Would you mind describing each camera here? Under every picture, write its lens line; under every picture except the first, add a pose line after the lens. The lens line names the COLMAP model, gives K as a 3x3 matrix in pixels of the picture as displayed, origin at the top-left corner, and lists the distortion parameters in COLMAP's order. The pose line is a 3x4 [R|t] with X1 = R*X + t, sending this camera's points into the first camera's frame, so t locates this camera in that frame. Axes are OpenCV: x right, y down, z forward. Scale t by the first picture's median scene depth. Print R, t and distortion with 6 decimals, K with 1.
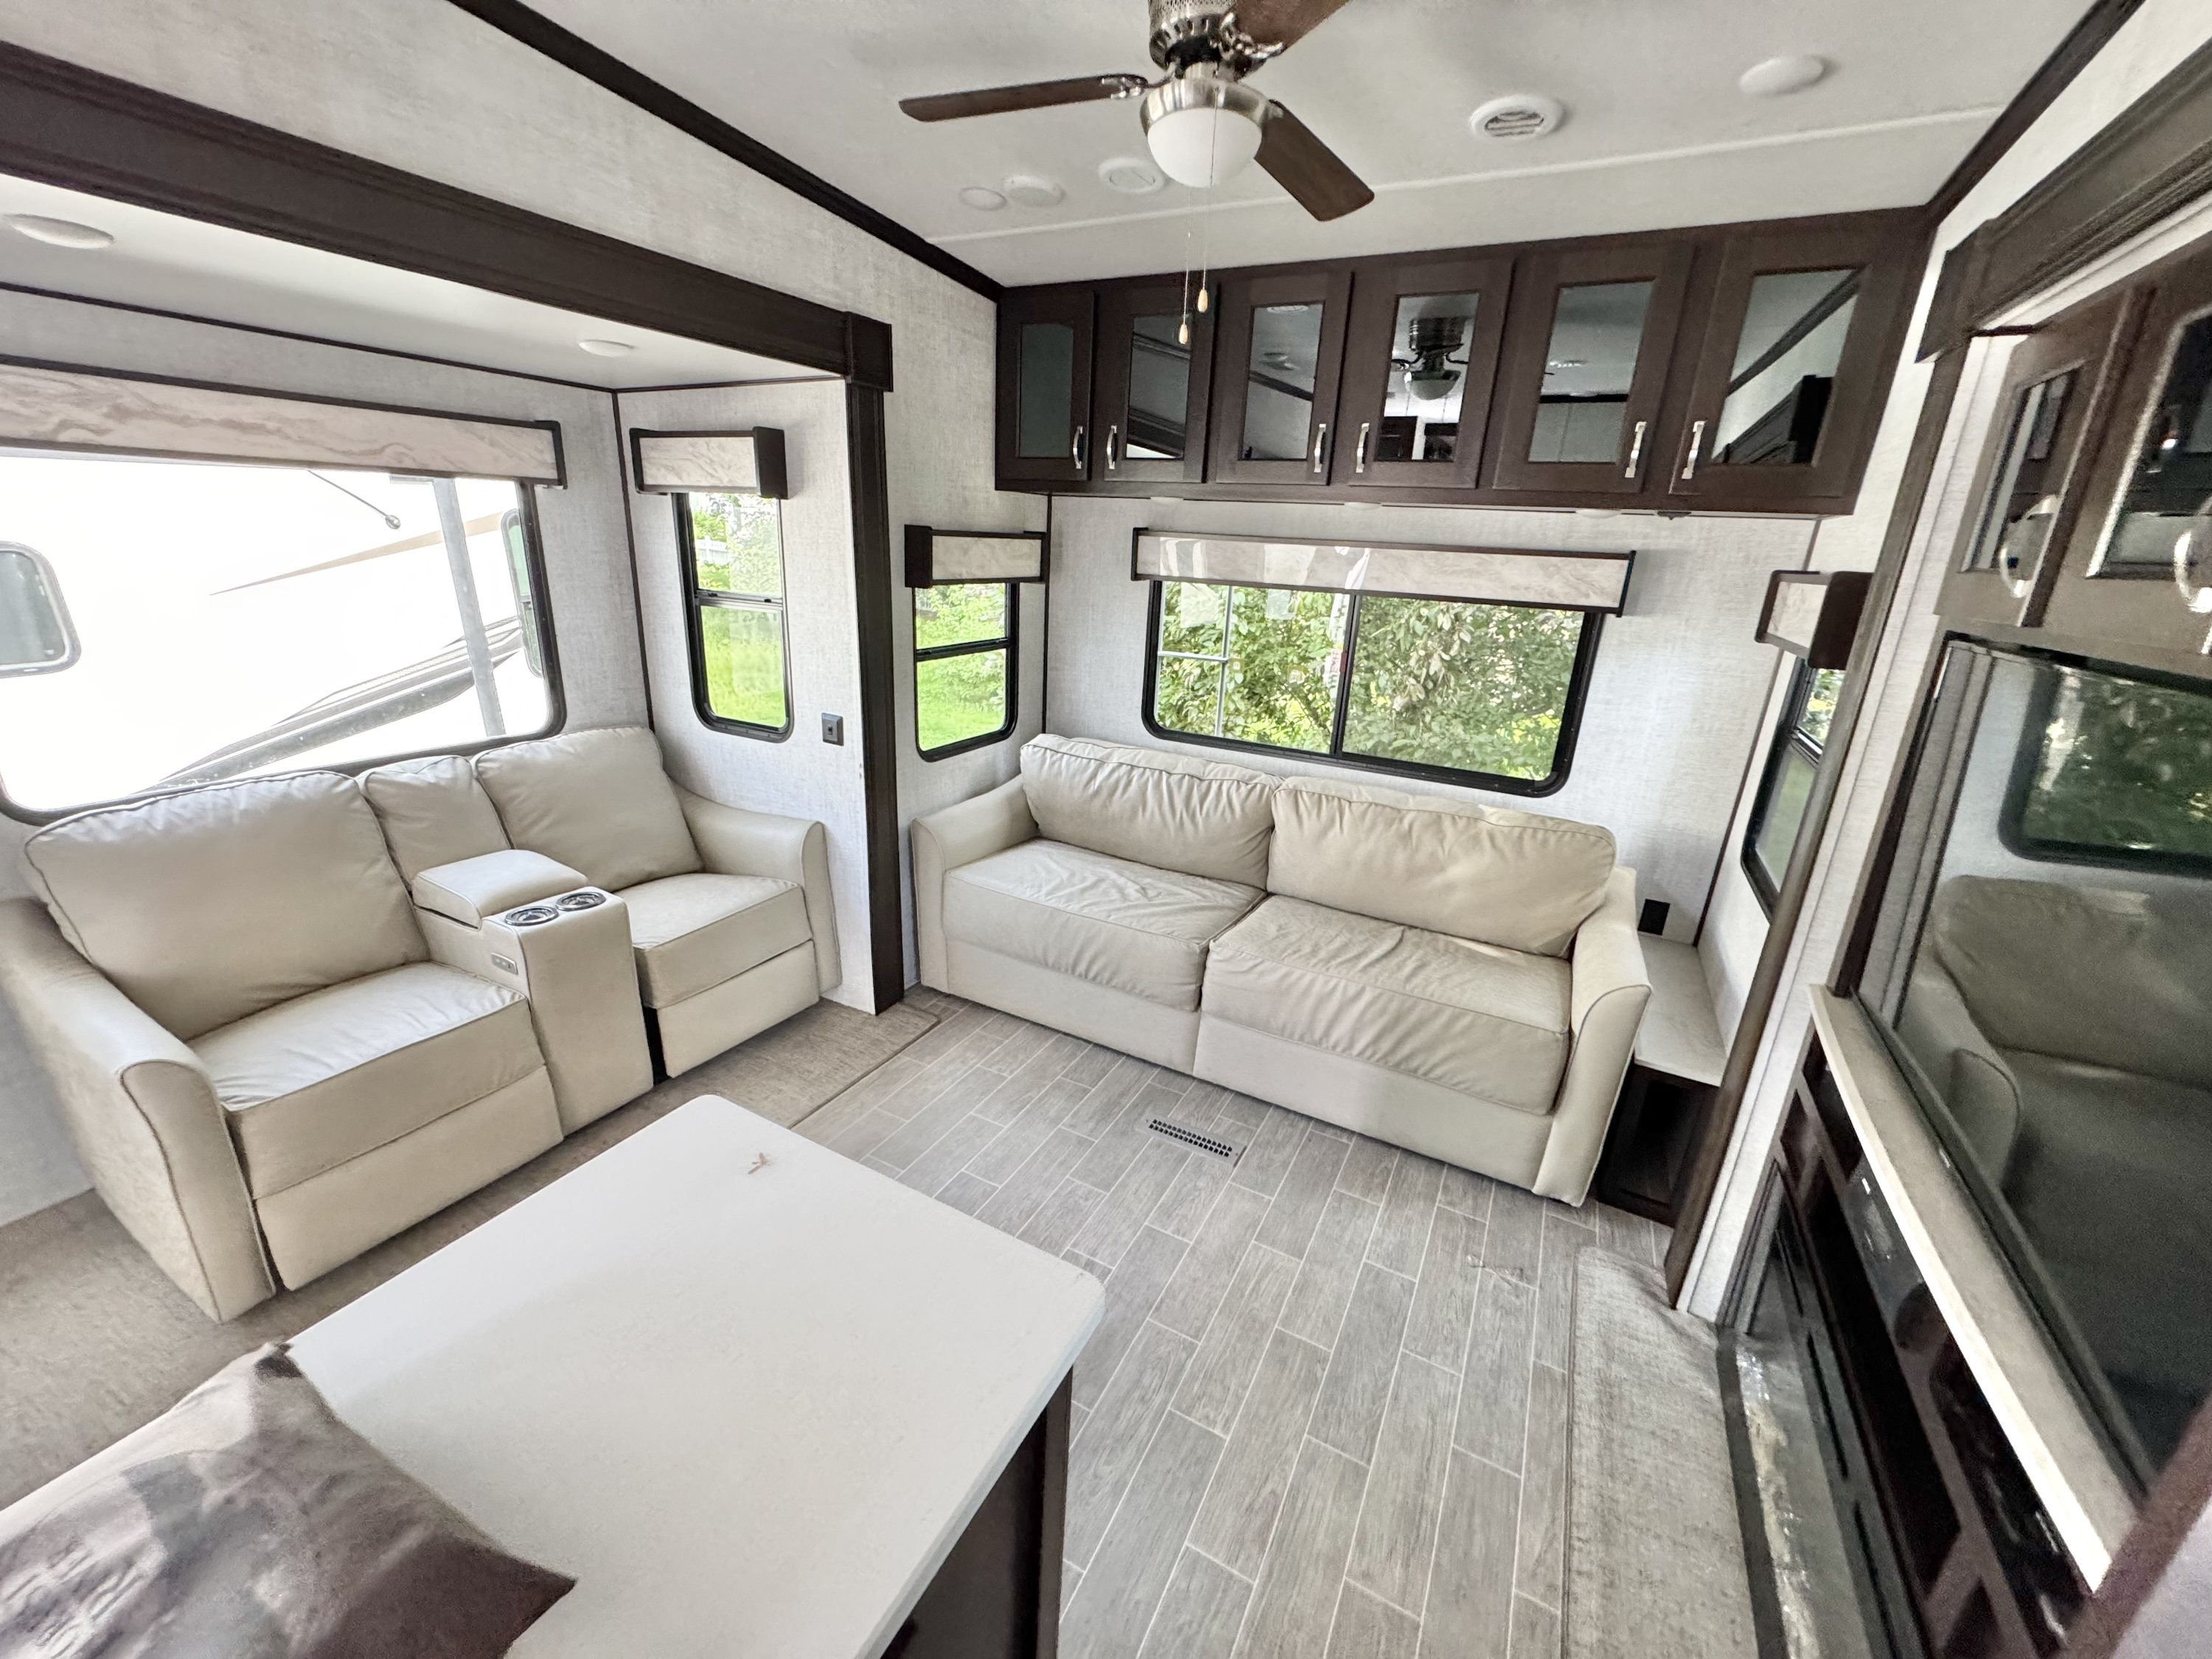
lens RADIAL K [[878.0, 0, 1098.2], [0, 878.0, 835.3], [0, 0, 1]] dist [-0.003104, 0.001027]
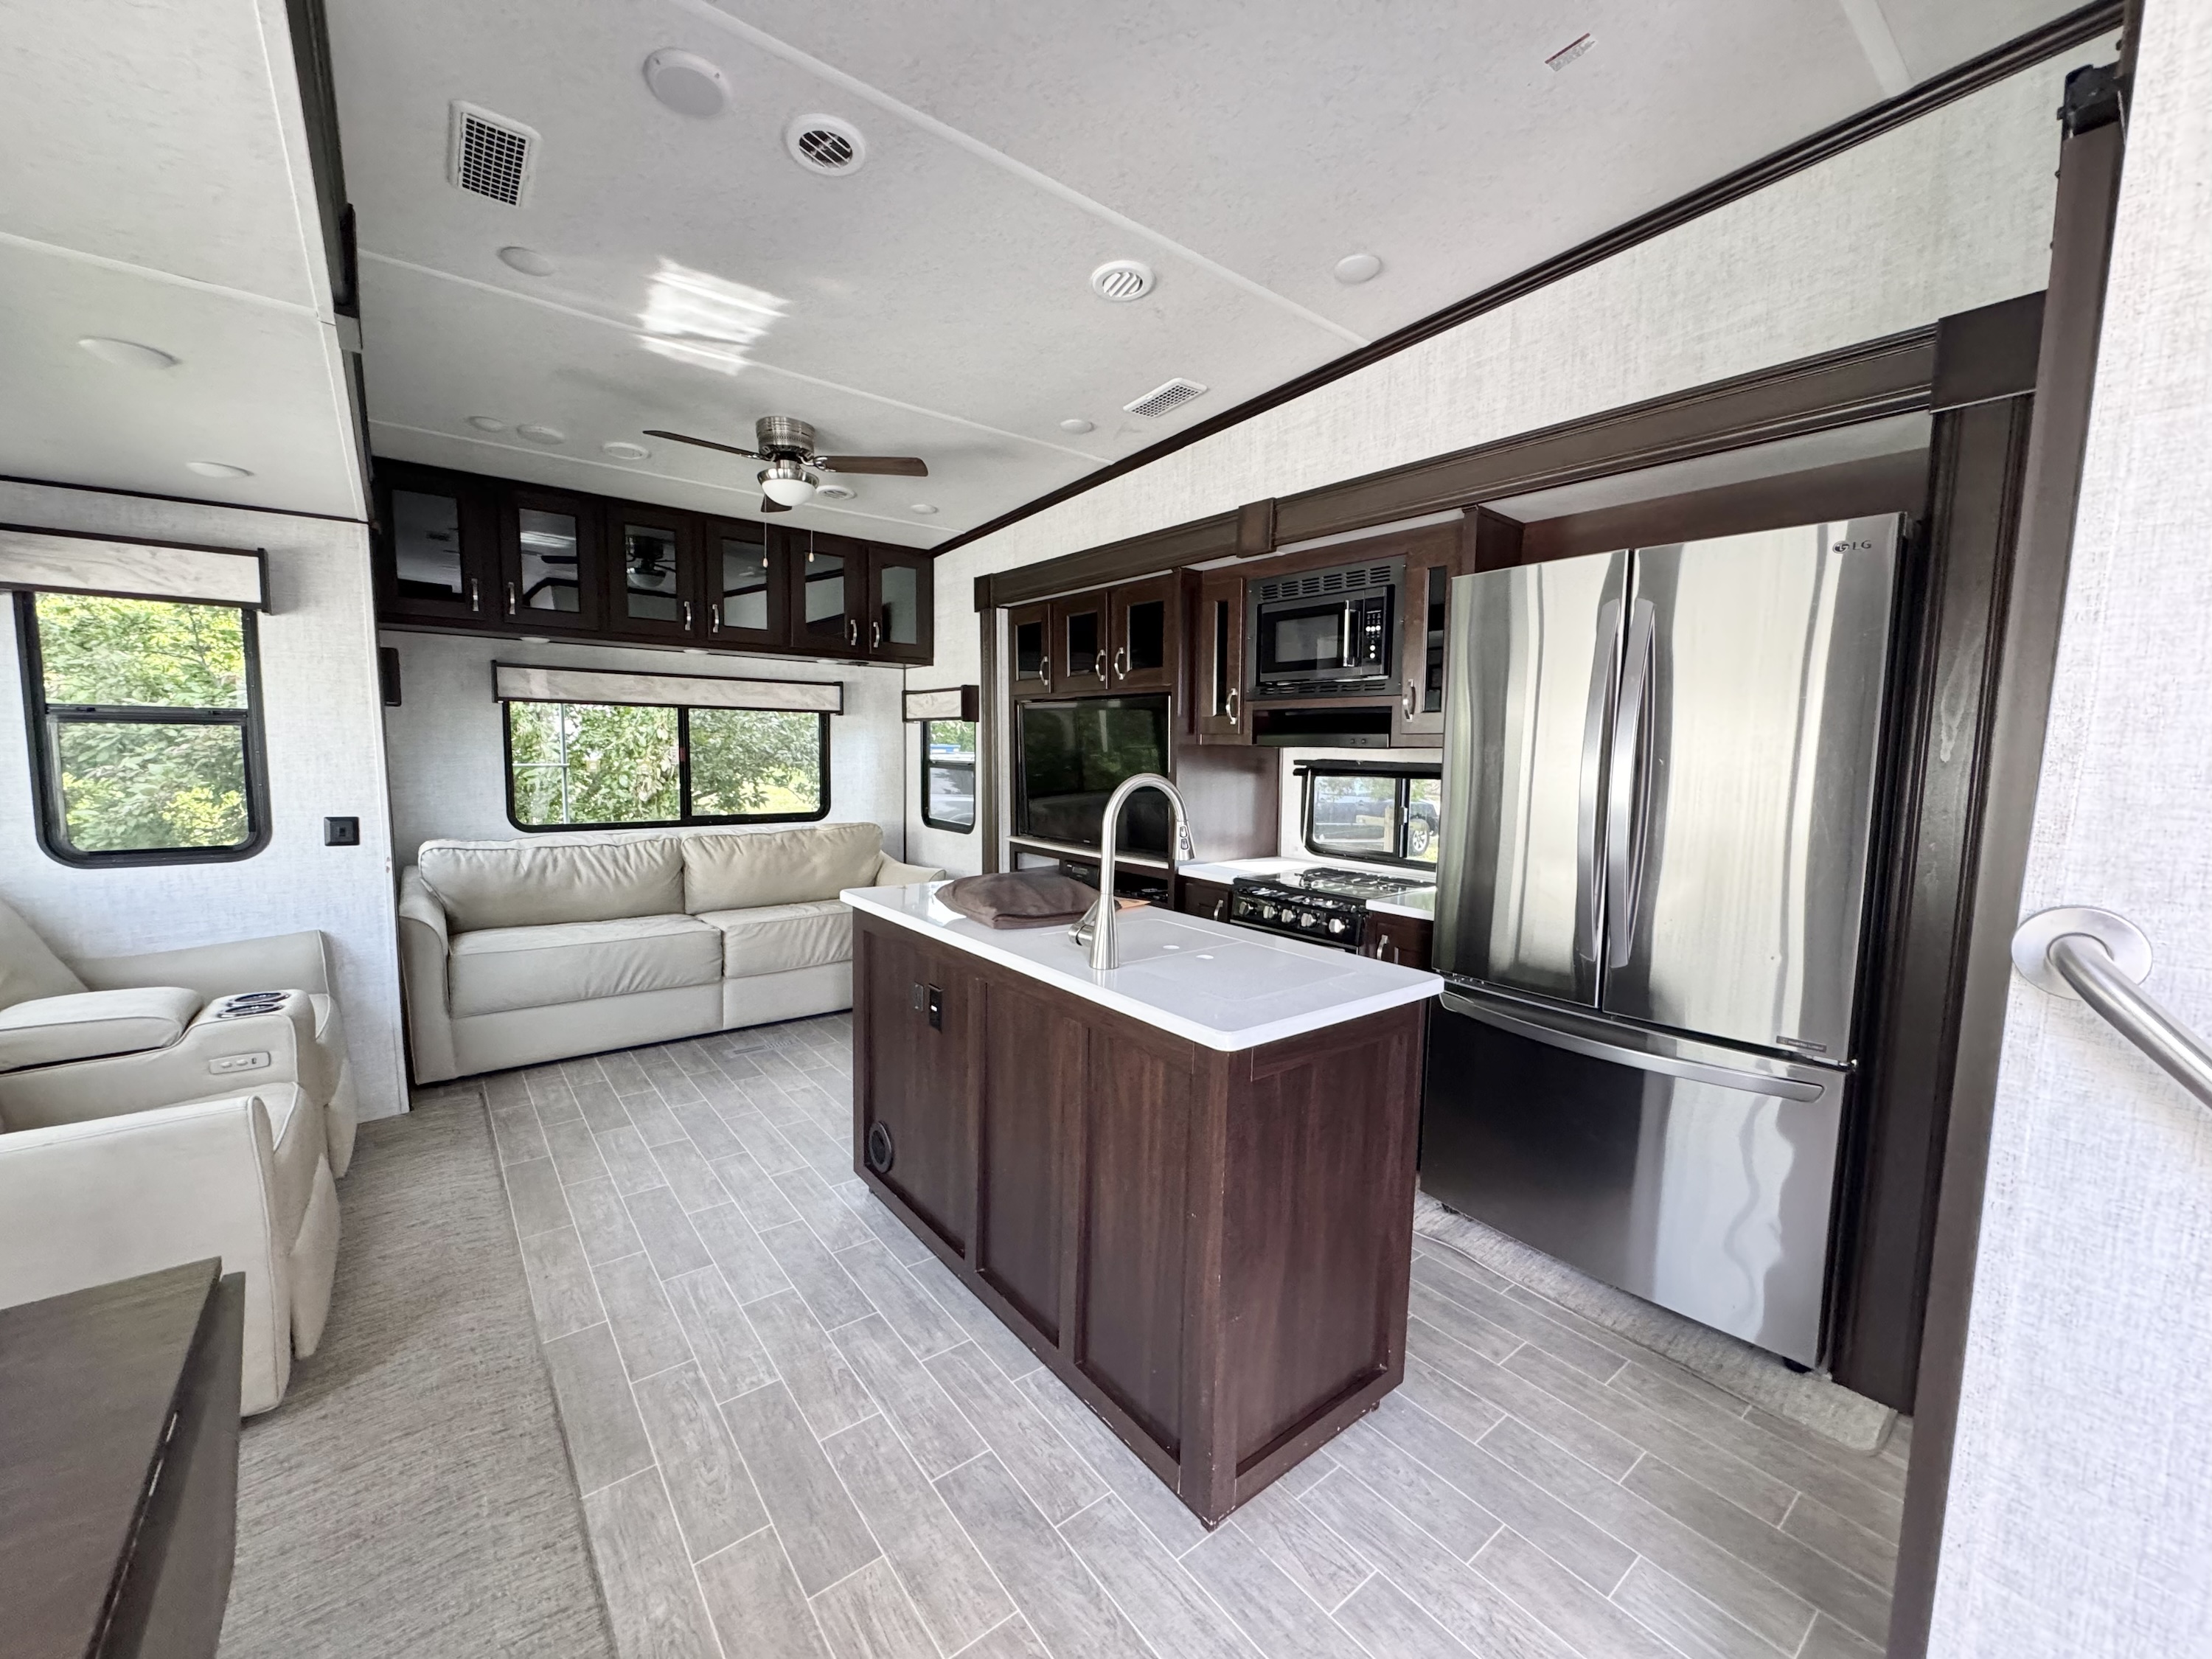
lens RADIAL K [[878.0, 0, 1105.3], [0, 878.0, 831.7], [0, 0, 1]] dist [-0.003104, 0.001027]
pose [[0.398924, -0.130418, 0.907662, -1.019542], [0.295466, 0.955324, 0.007407, 0.159705], [-0.868078, 0.265229, 0.419636, -0.247463]]
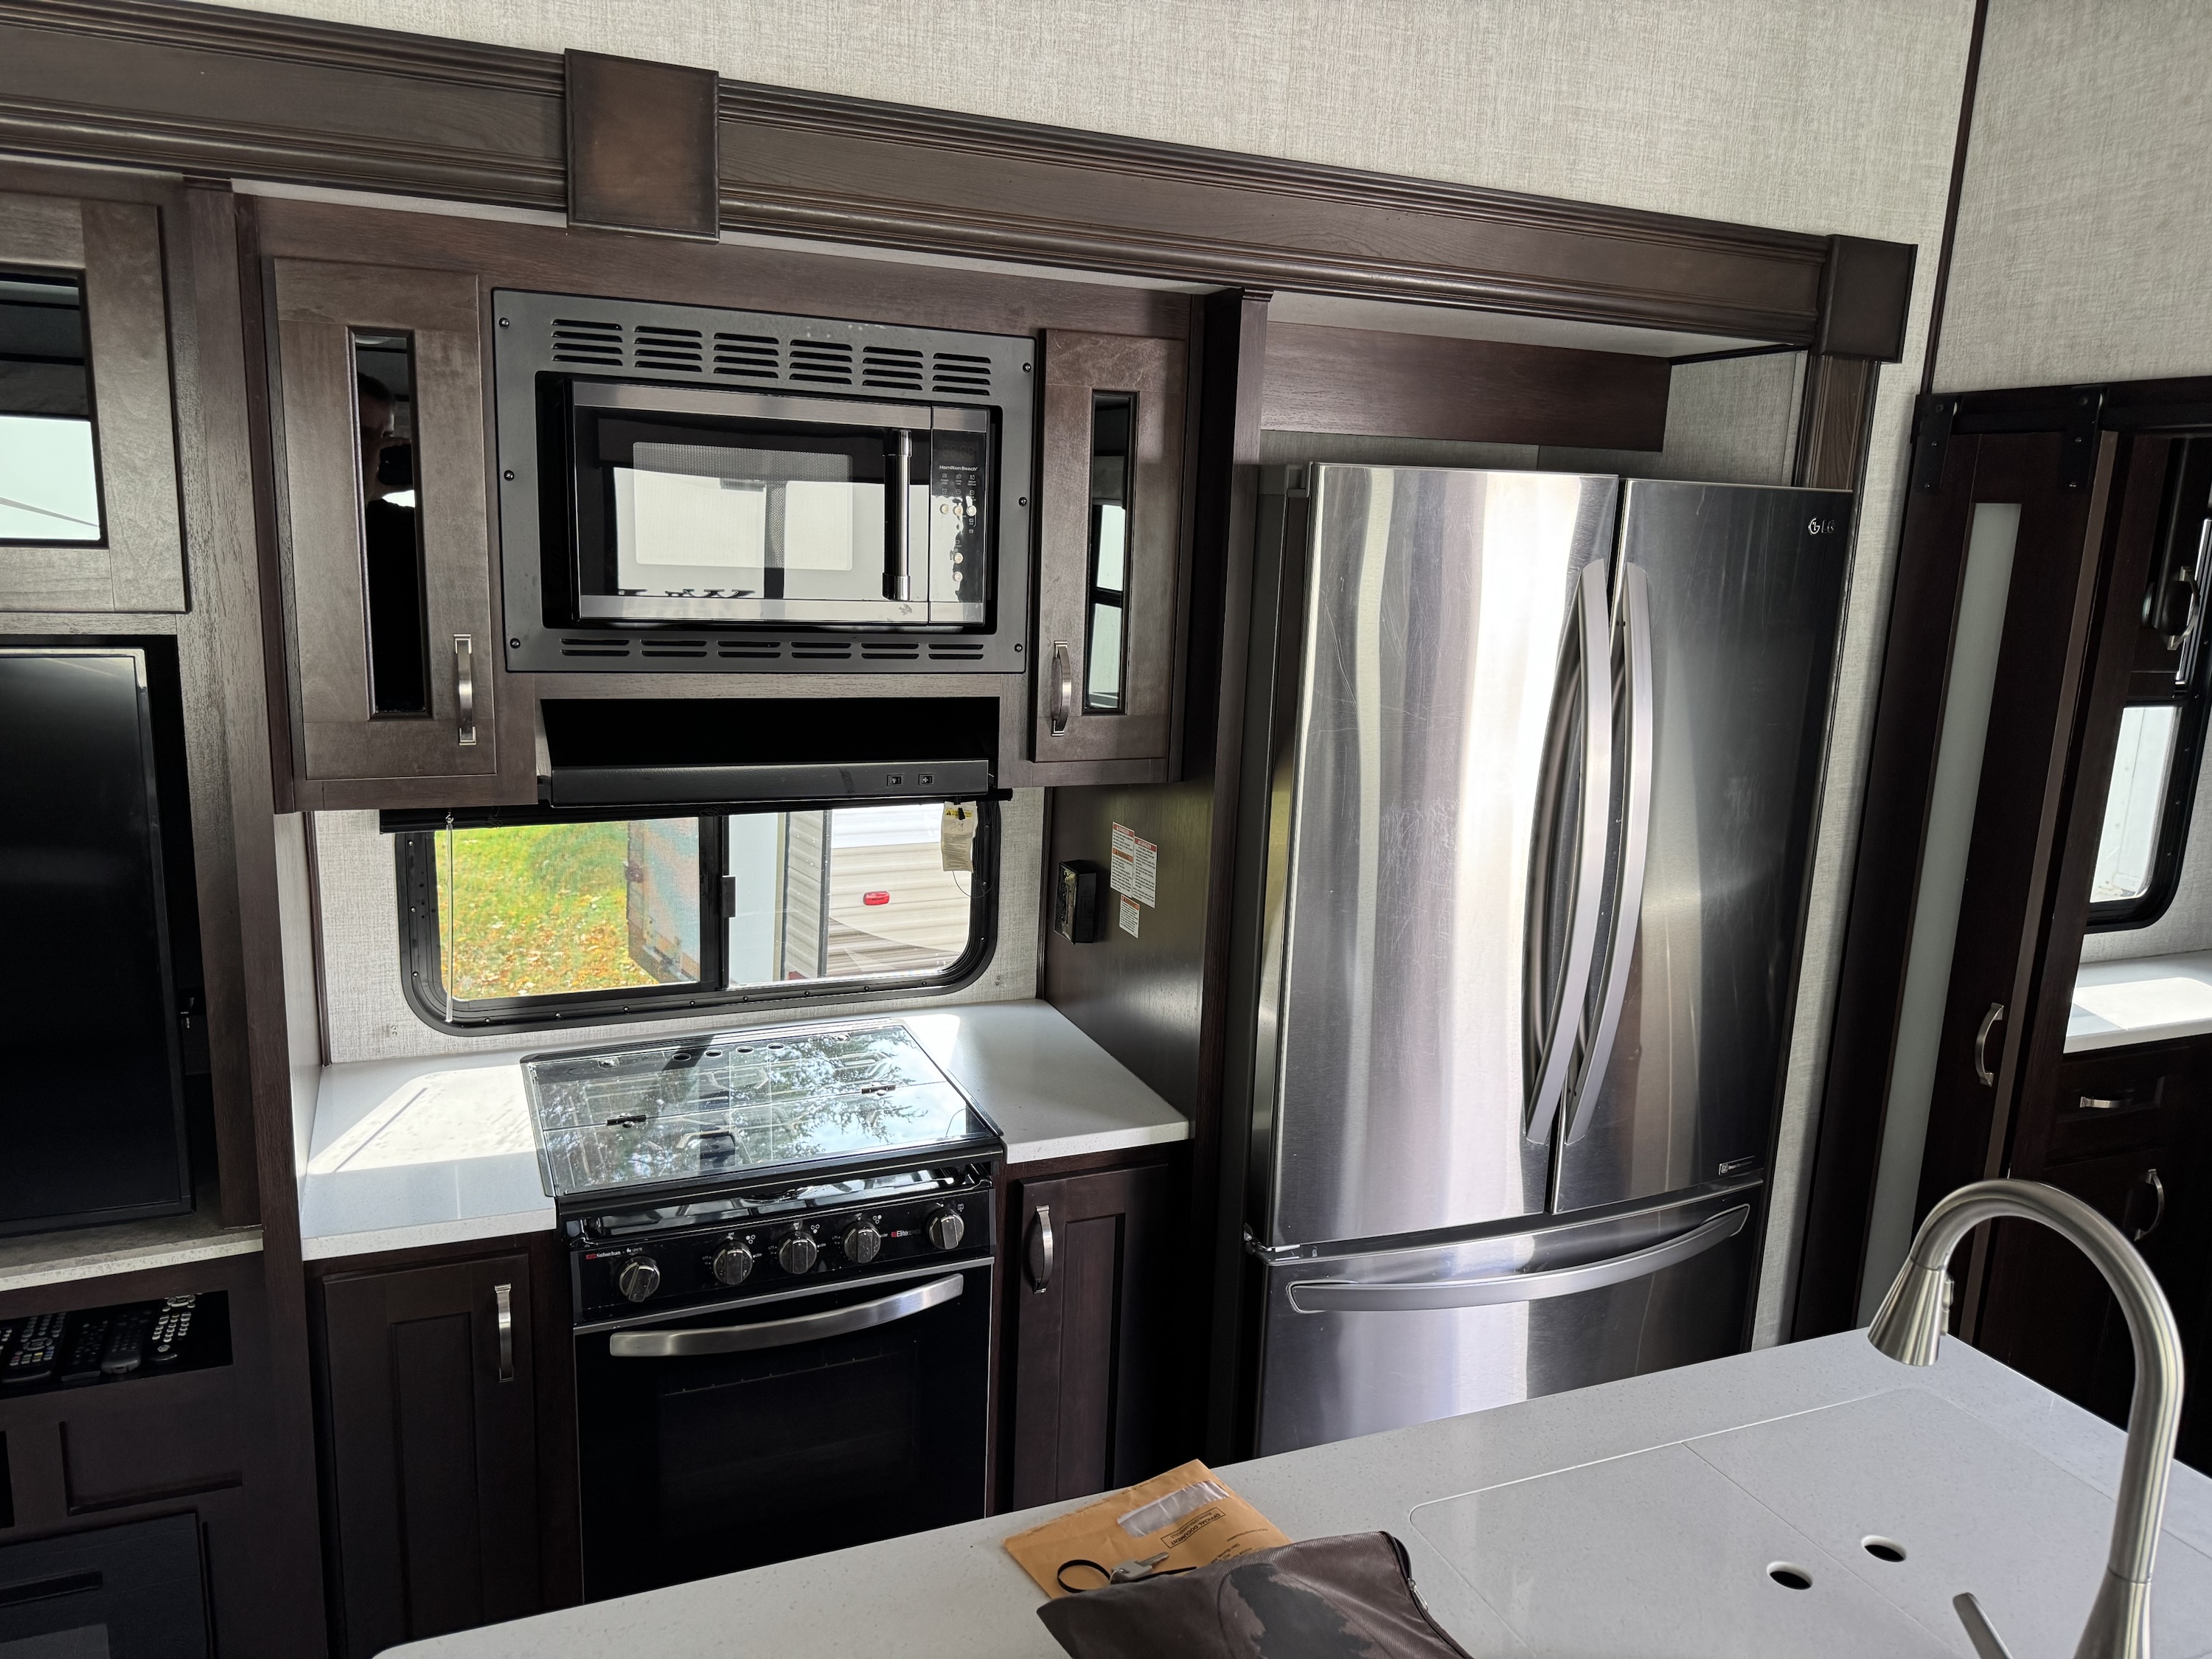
lens RADIAL K [[1557.3, 0, 1107.3], [0, 1557.3, 826.5], [0, 0, 1]] dist [0.055306, -0.070186]
pose [[-0.777032, -0.205482, 0.594978, -0.388213], [0.125850, 0.875420, 0.466693, -0.213349], [-0.616752, 0.437513, -0.654370, 0.430039]]
